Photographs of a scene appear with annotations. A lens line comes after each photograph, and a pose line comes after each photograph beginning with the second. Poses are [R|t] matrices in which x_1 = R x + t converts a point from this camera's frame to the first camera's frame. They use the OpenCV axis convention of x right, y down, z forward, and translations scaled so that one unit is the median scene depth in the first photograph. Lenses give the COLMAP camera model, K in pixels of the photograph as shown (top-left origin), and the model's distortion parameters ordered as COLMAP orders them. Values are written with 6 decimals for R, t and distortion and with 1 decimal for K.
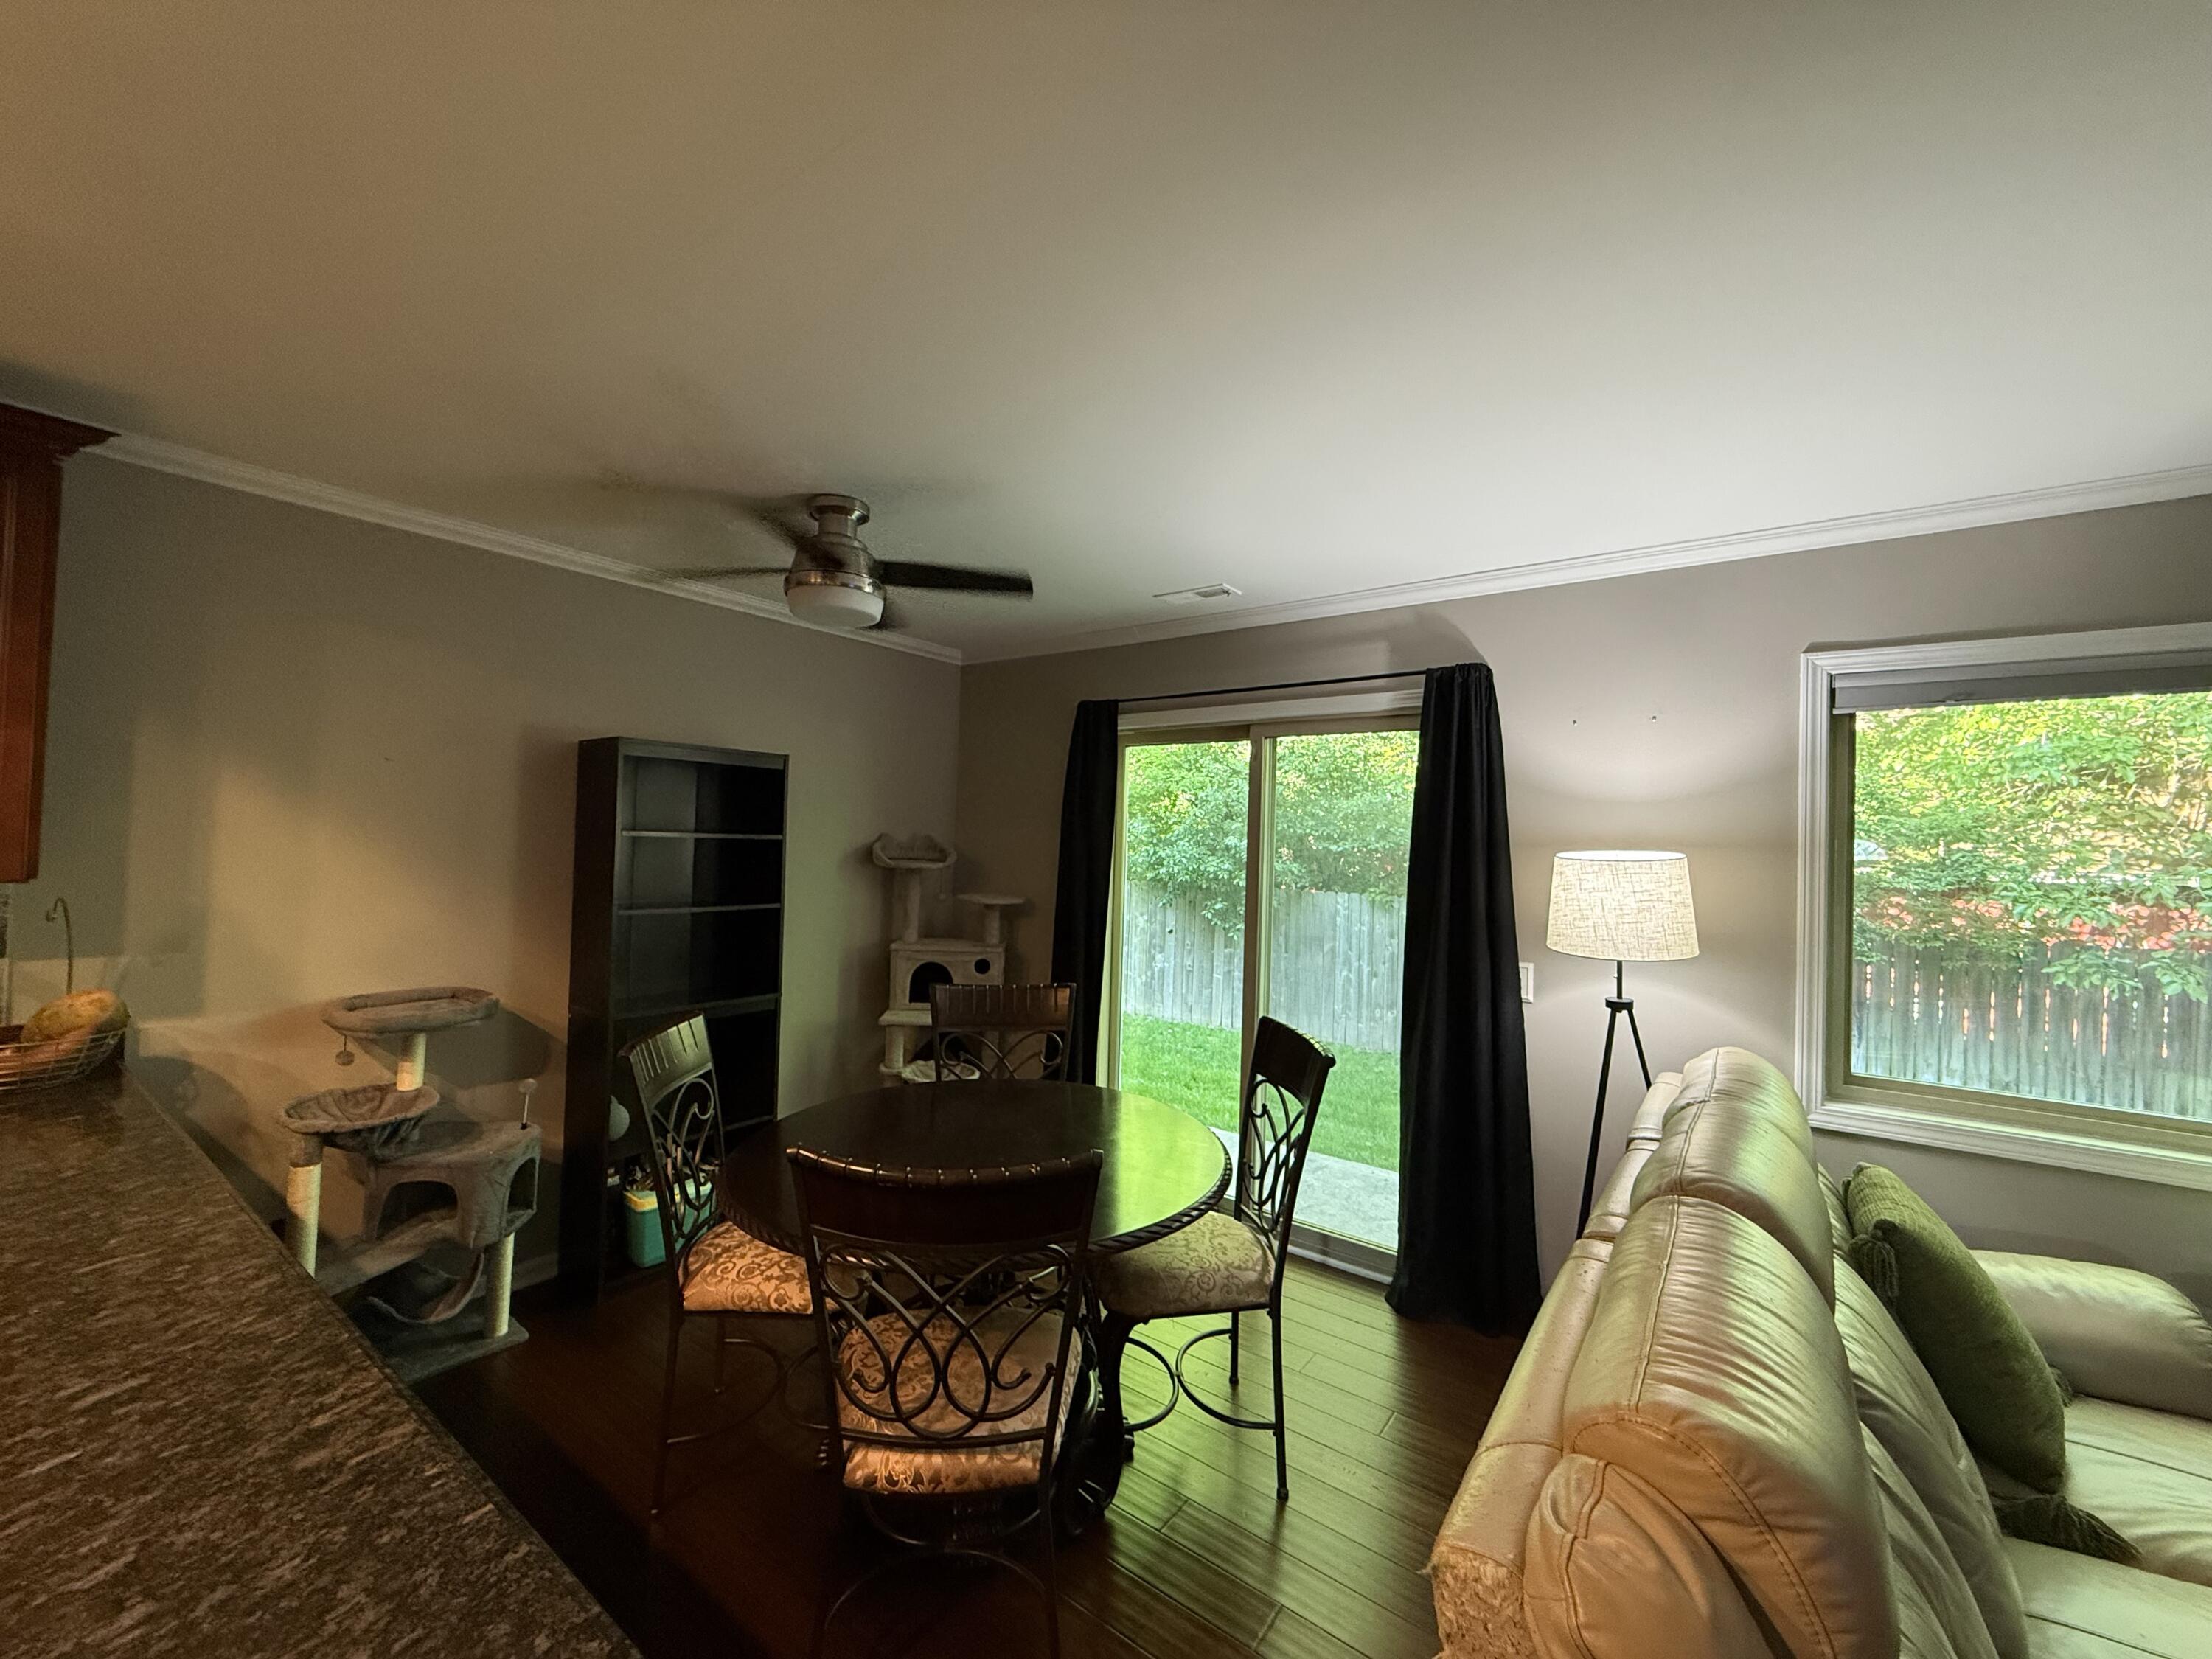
lens RADIAL K [[882.2, 0, 1100.9], [0, 882.2, 826.1], [0, 0, 1]] dist [-0.000117, 0.000679]
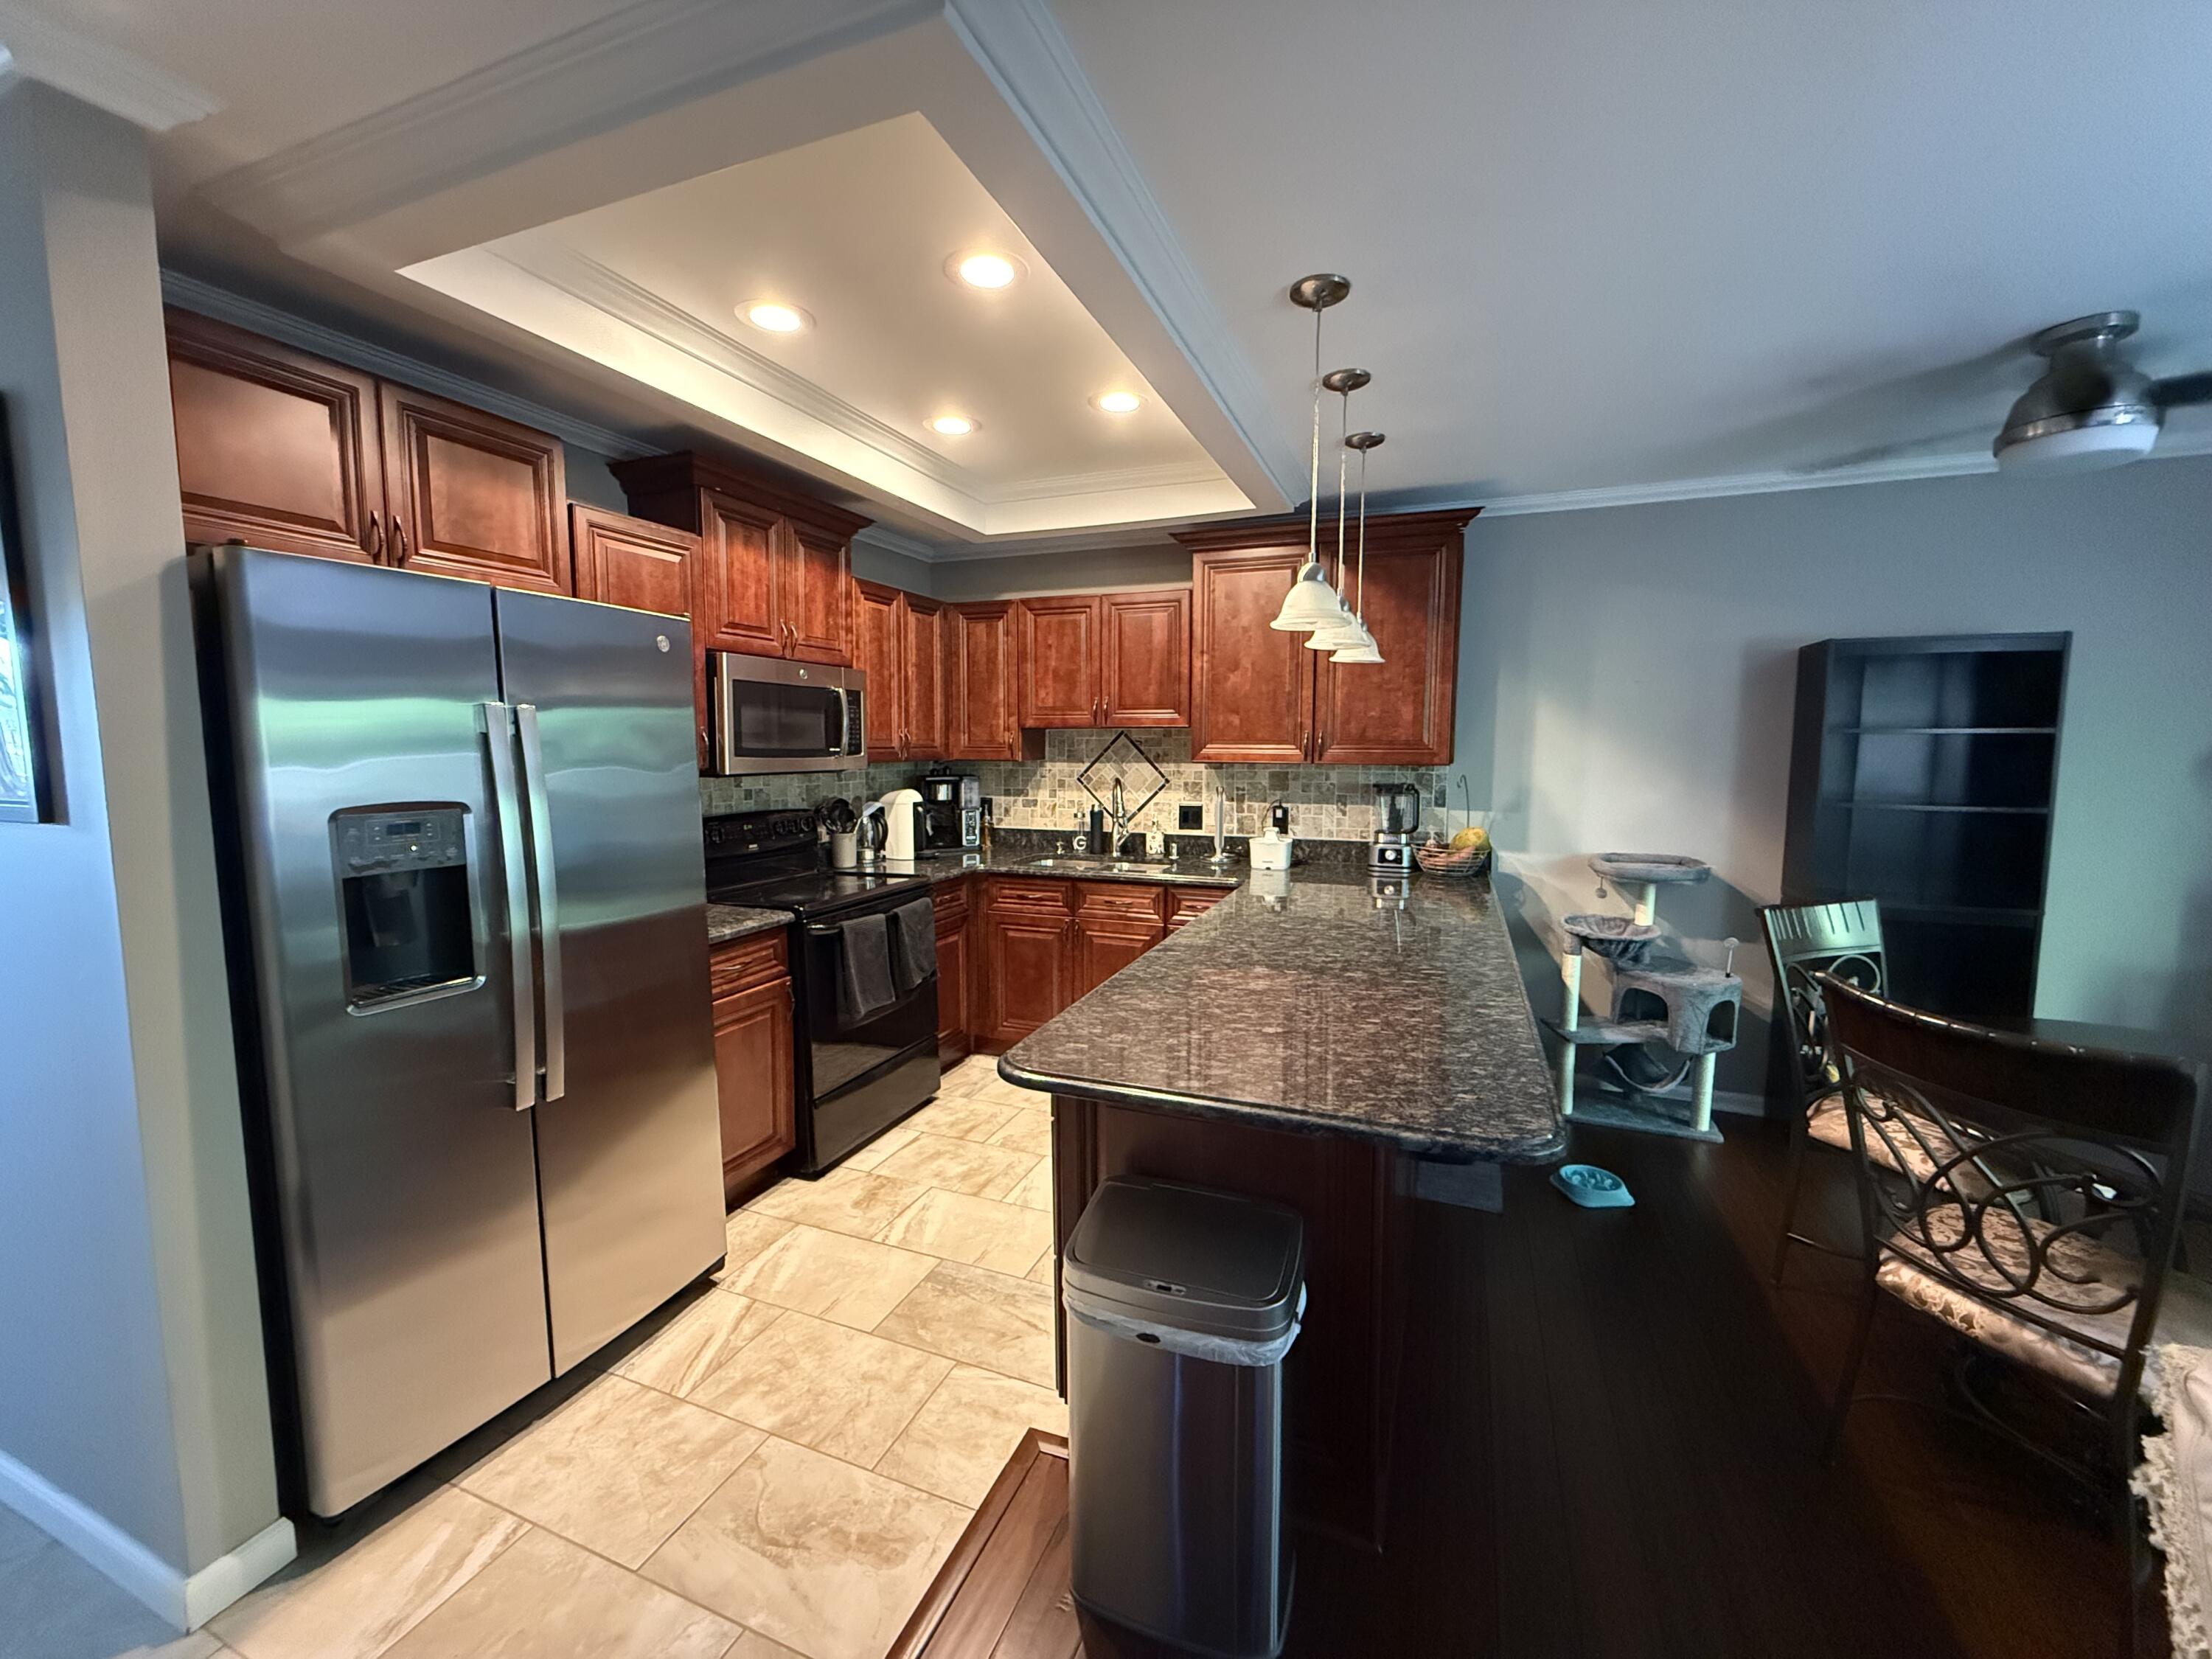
lens RADIAL K [[882.2, 0, 1100.3], [0, 882.2, 829.1], [0, 0, 1]] dist [-0.000117, 0.000679]
pose [[0.255082, 0.071710, -0.964257, 0.320711], [0.022464, 0.996537, 0.080053, 0.026097], [0.966659, -0.042081, 0.252588, -0.151802]]
